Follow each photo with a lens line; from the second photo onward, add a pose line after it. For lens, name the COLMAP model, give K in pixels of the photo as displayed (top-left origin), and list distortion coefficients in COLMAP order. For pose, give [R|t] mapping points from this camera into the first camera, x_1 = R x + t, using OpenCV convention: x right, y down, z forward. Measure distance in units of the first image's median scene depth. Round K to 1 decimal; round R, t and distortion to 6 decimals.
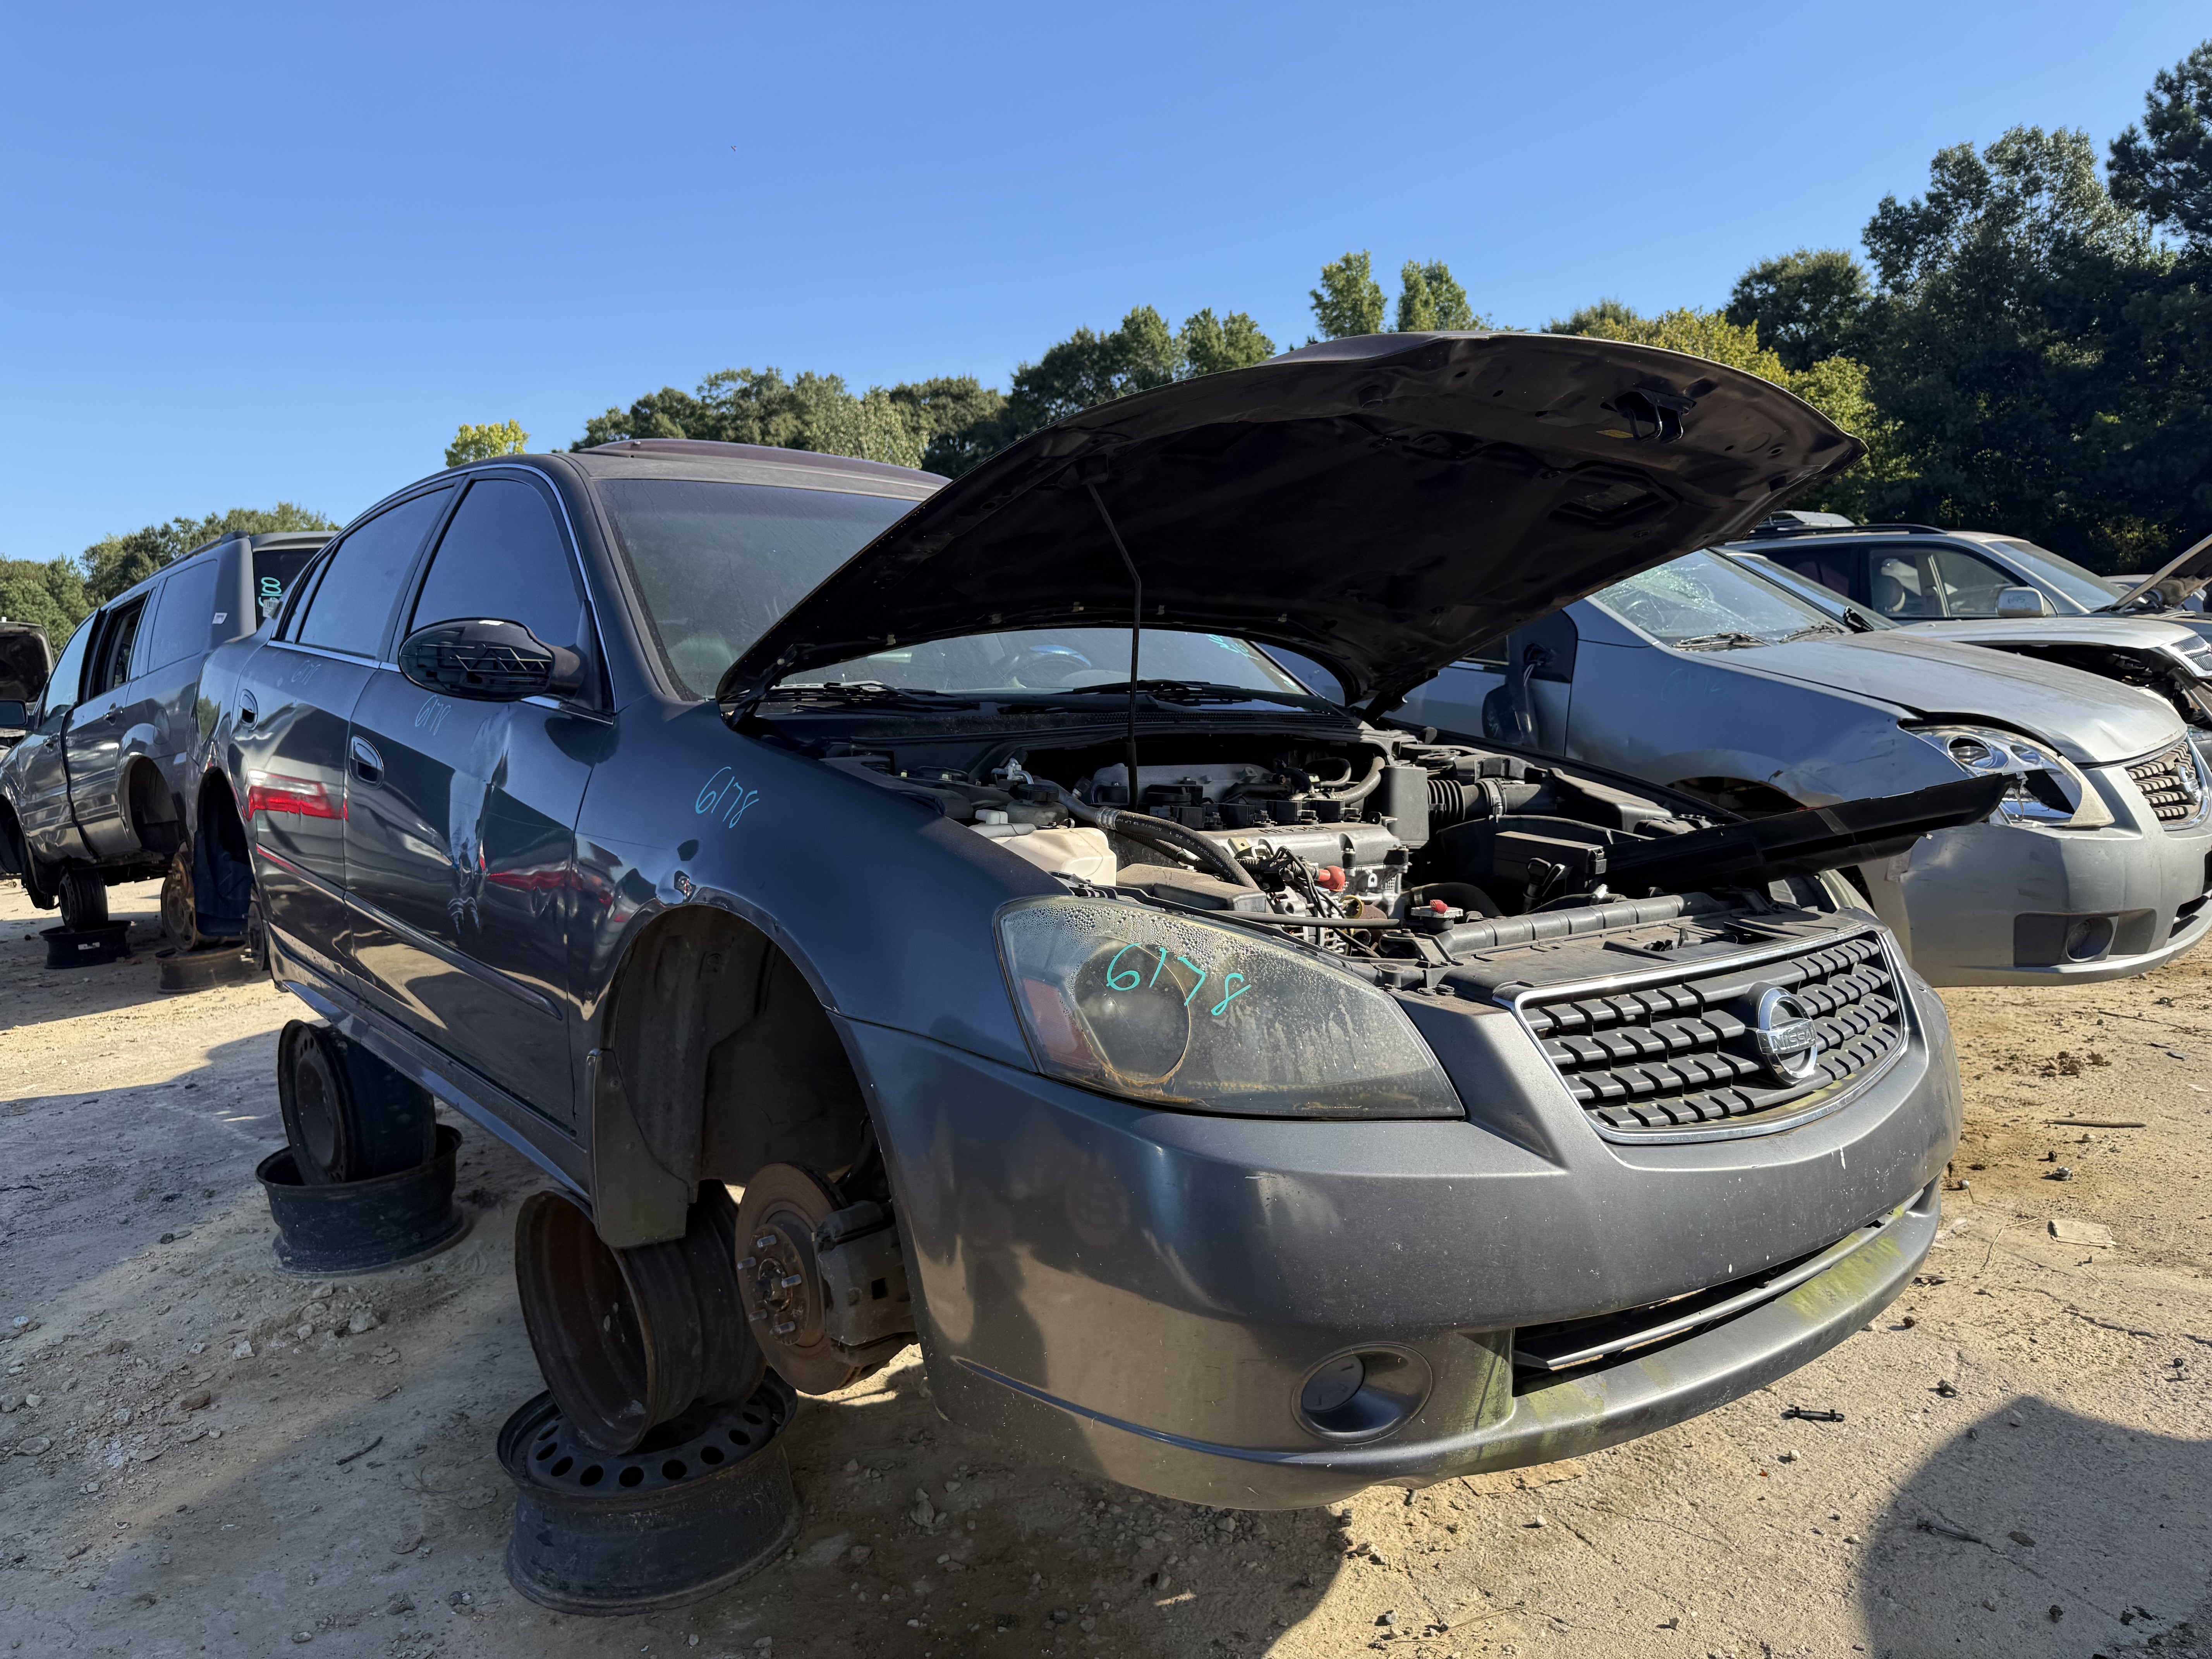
lens RADIAL K [[1538.6, 0, 1118.8], [0, 1538.6, 839.8], [0, 0, 1]] dist [-0.001183, -0.036546]
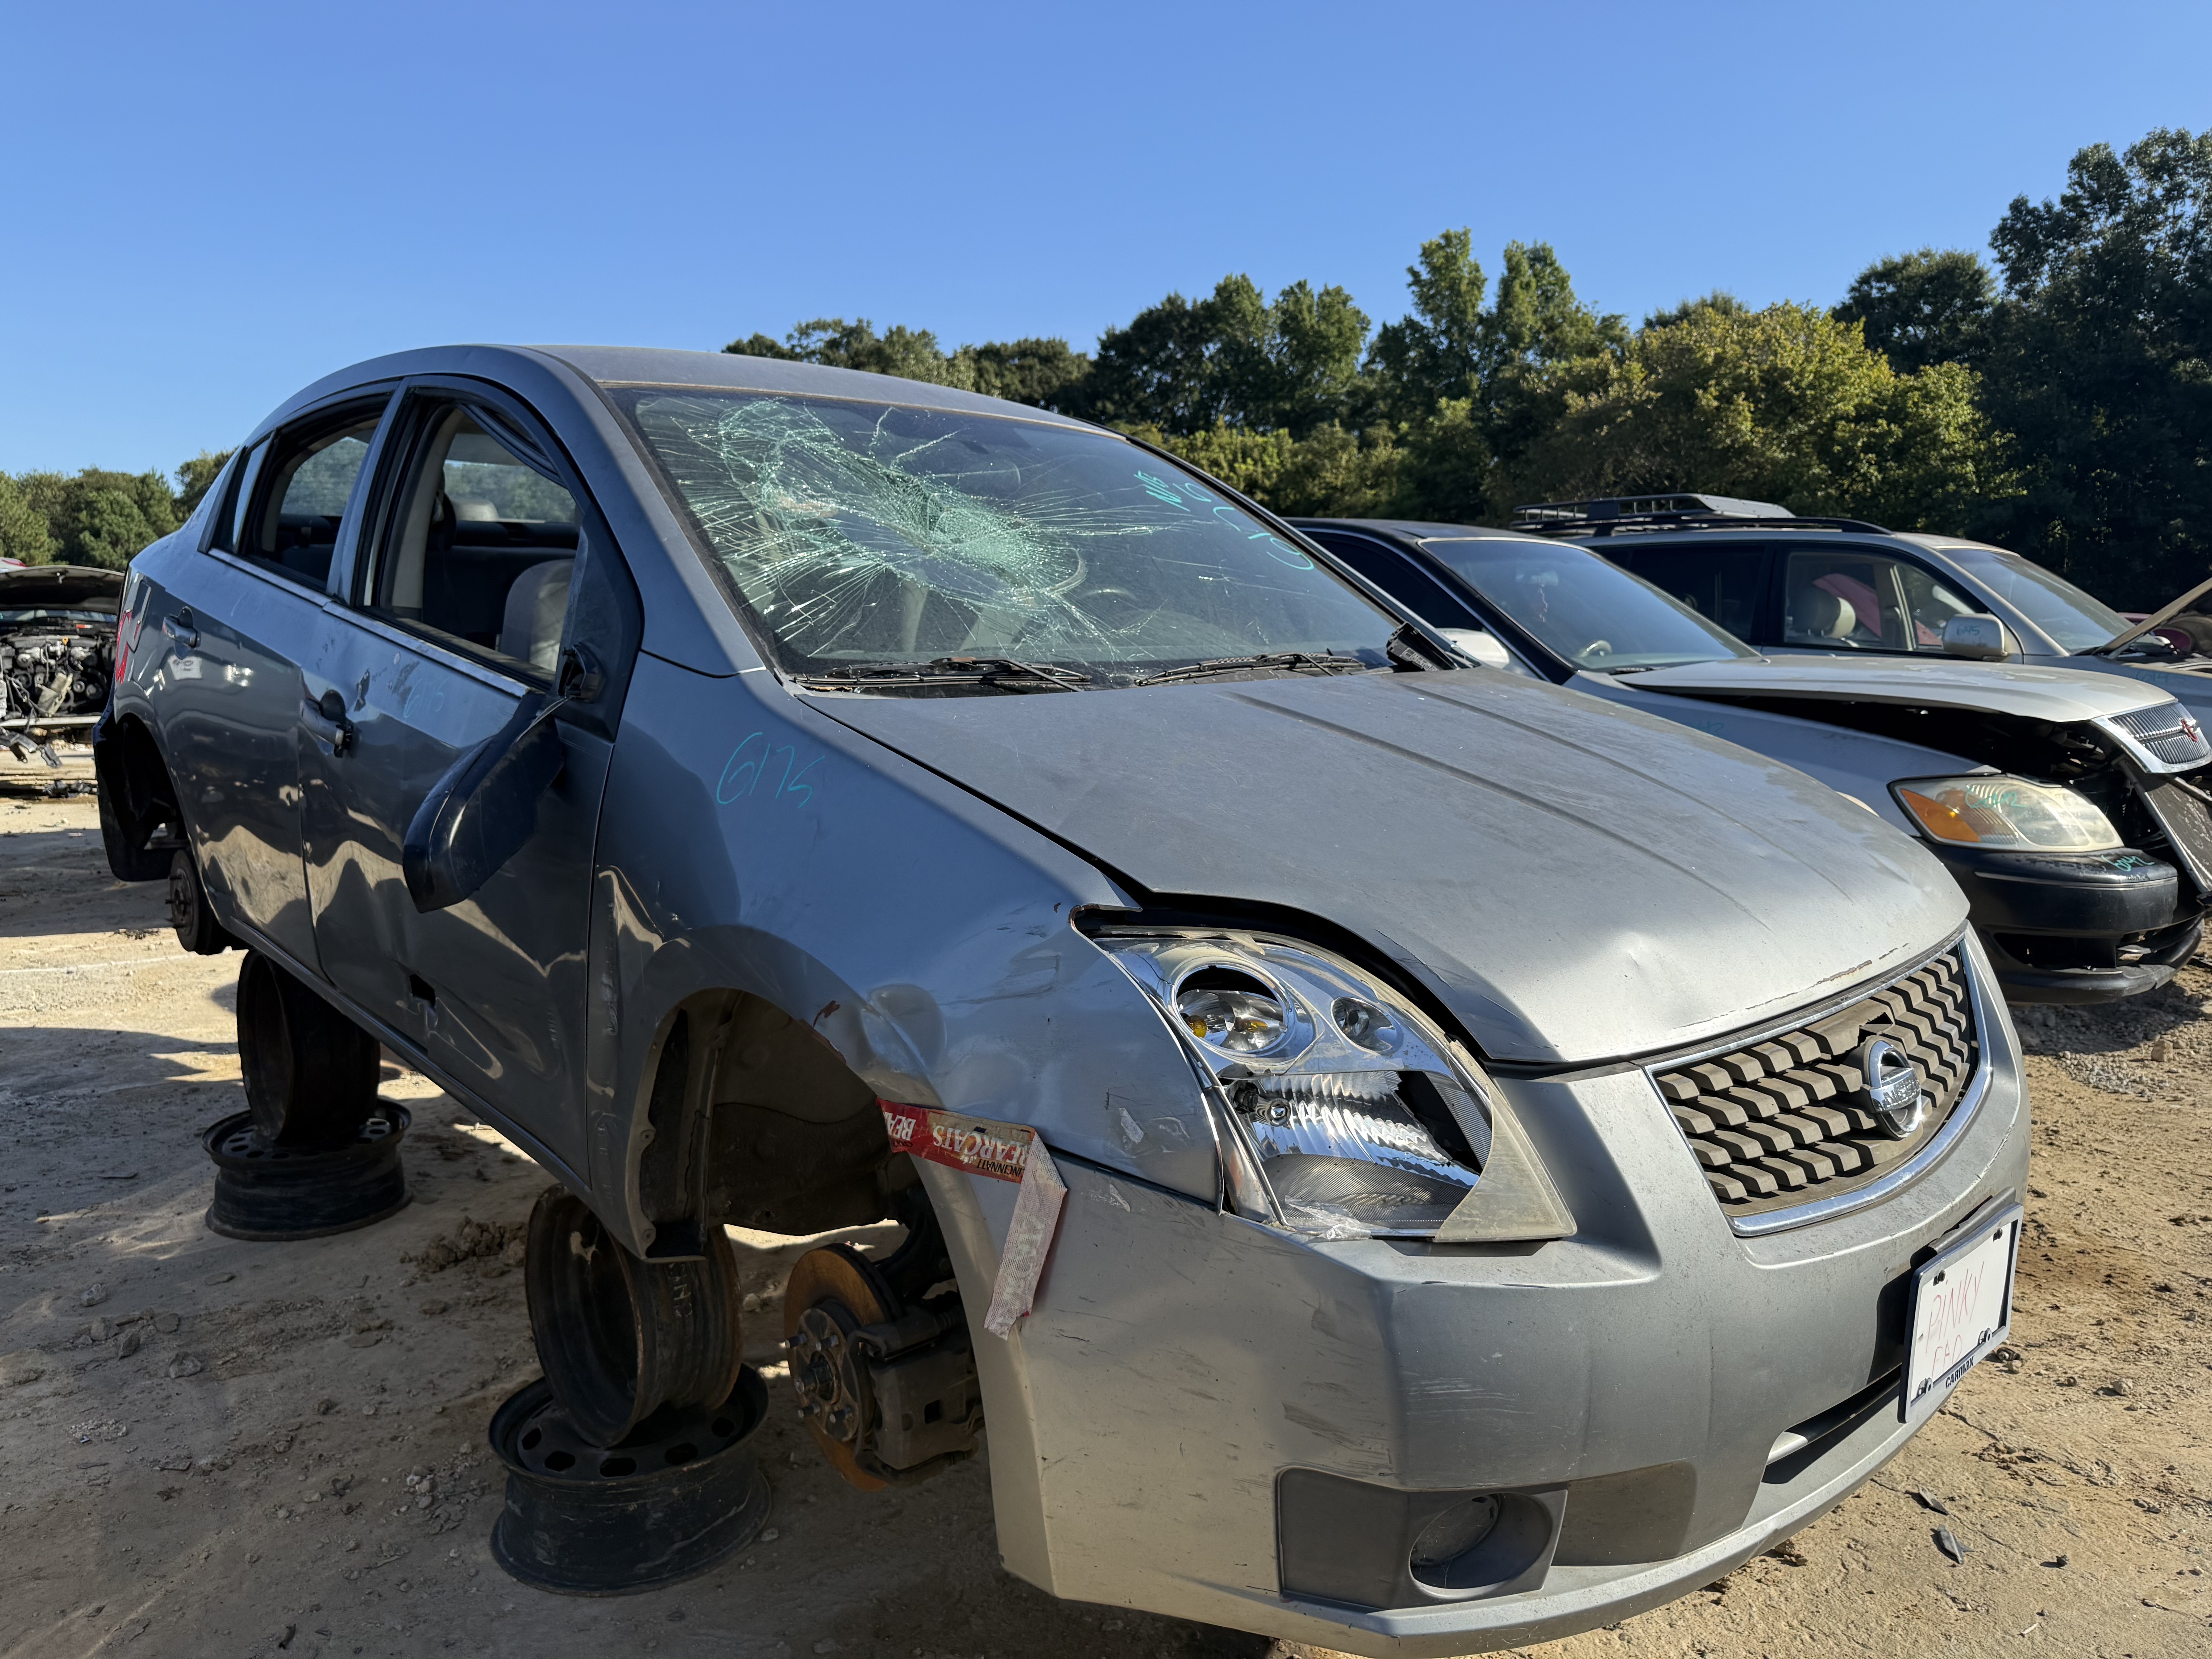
lens RADIAL K [[1546.2, 0, 1145.6], [0, 1546.2, 831.1], [0, 0, 1]] dist [0.003400, -0.046522]
pose [[0.996919, 0.067070, -0.040669, 0.025007], [-0.066701, 0.997719, 0.010369, -0.004788], [0.041272, -0.007624, 0.999119, 0.027782]]
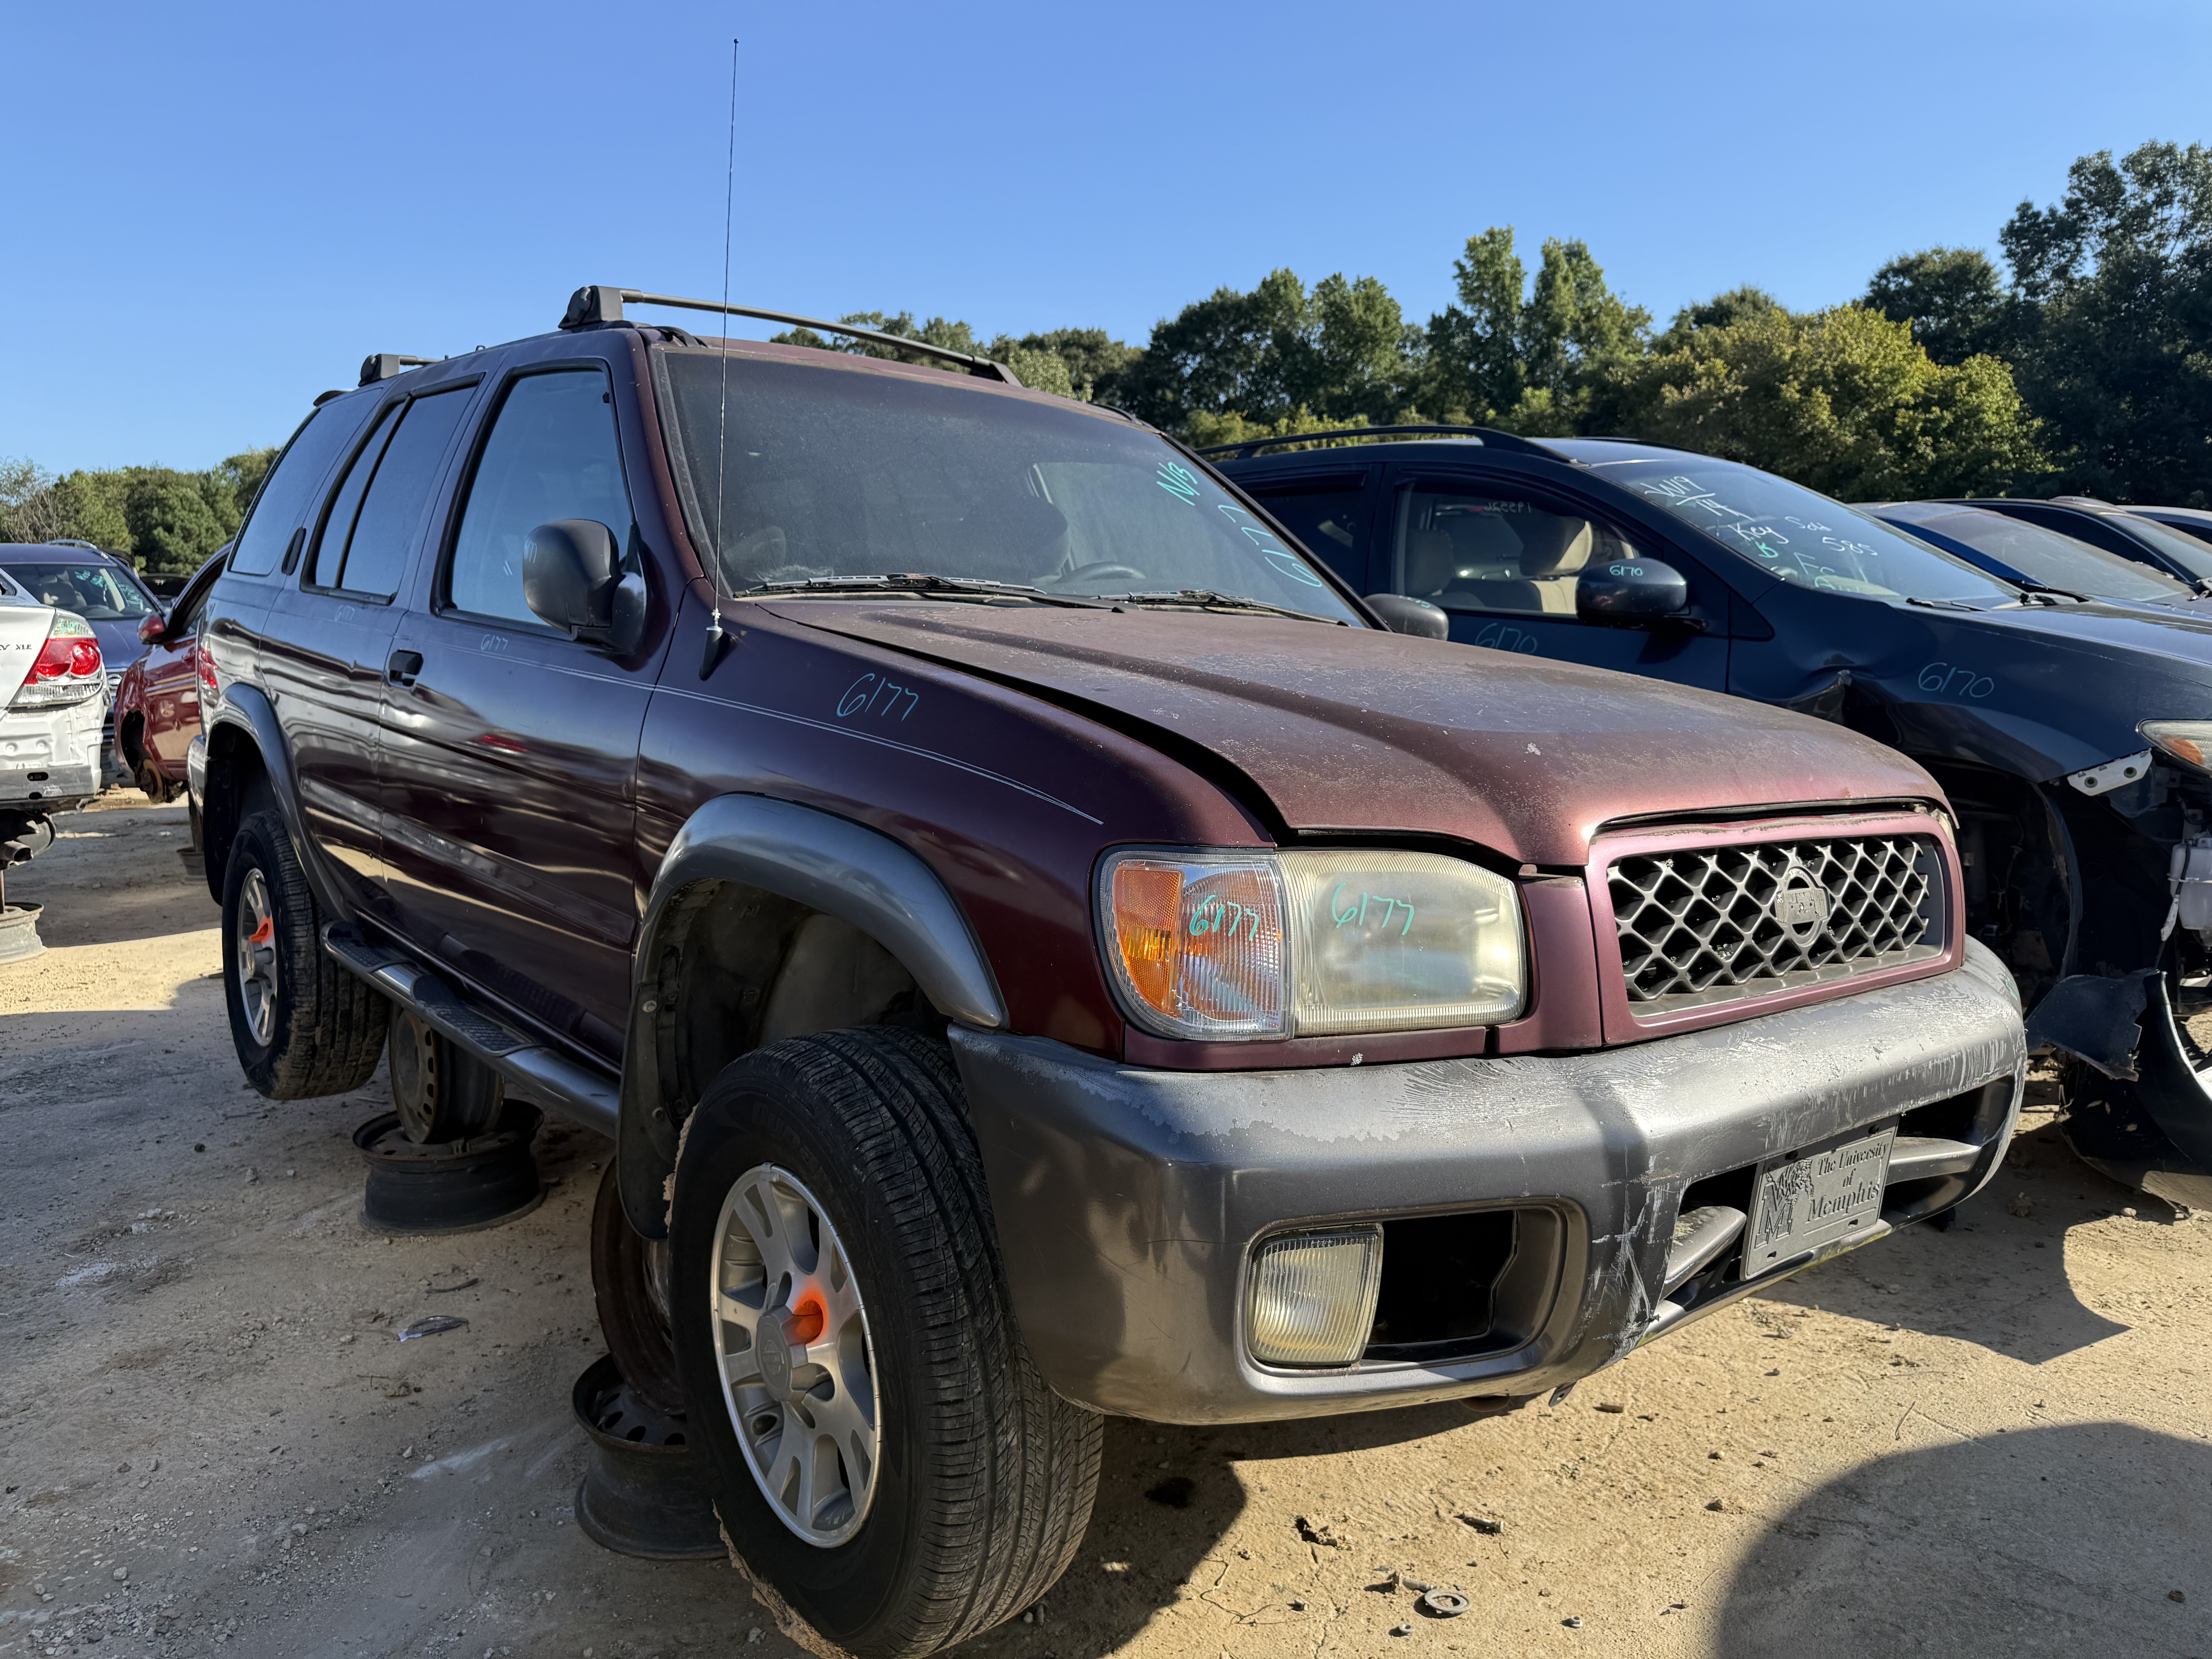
lens RADIAL K [[1538.6, 0, 1118.8], [0, 1538.6, 839.8], [0, 0, 1]] dist [-0.001183, -0.036546]
pose [[0.998849, 0.044554, -0.017748, -0.068342], [-0.043969, 0.998516, 0.032121, 0.012450], [0.019152, -0.031303, 0.999326, -0.064390]]
